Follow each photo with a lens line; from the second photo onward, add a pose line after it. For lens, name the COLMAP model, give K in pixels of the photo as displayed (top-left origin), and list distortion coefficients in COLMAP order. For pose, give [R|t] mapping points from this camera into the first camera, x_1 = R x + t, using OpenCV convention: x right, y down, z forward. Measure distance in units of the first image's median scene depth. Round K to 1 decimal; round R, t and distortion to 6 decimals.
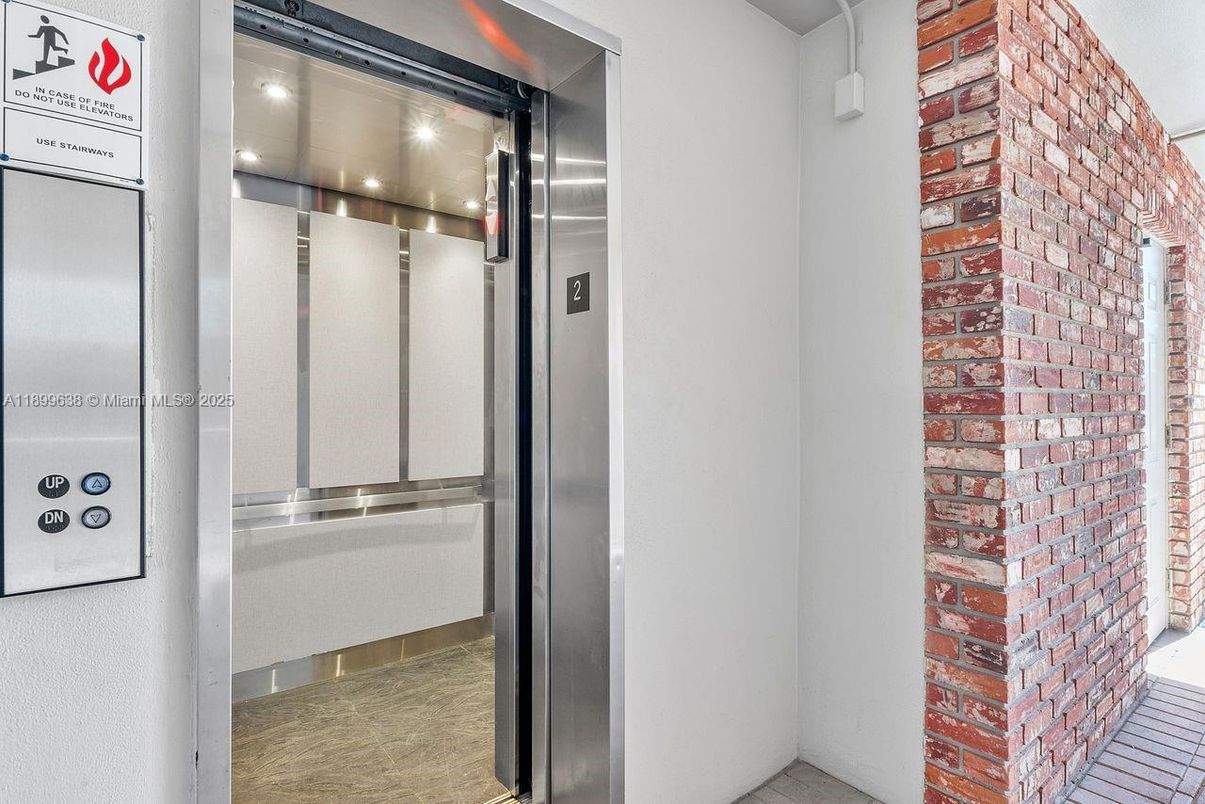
lens RADIAL K [[590.1, 0, 607.4], [0, 590.1, 403.2], [0, 0, 1]] dist [-0.011632, 0.001155]
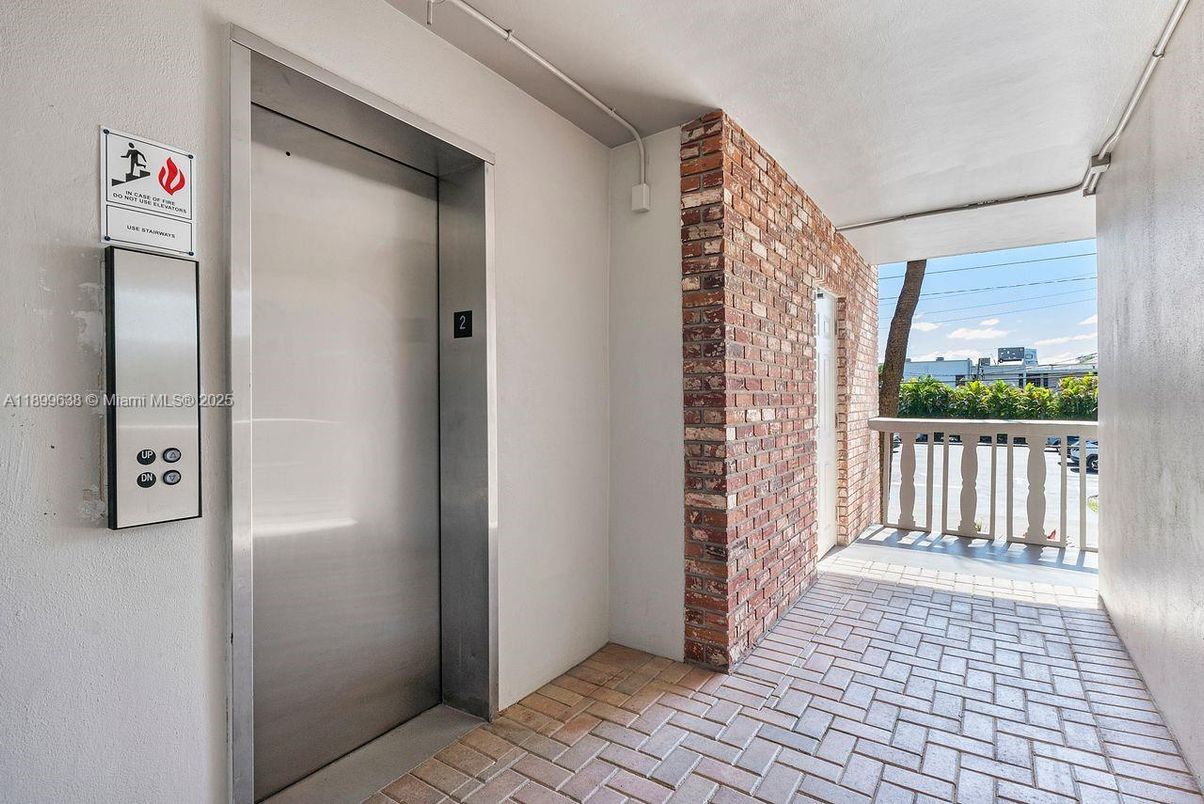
lens RADIAL K [[589.6, 0, 601.5], [0, 589.6, 401.5], [0, 0, 1]] dist [-0.011632, 0.001155]
pose [[0.953749, -0.002700, 0.300593, -0.158767], [0.000911, 0.999981, 0.006091, -0.006330], [-0.300604, -0.005535, 0.953733, -0.469319]]
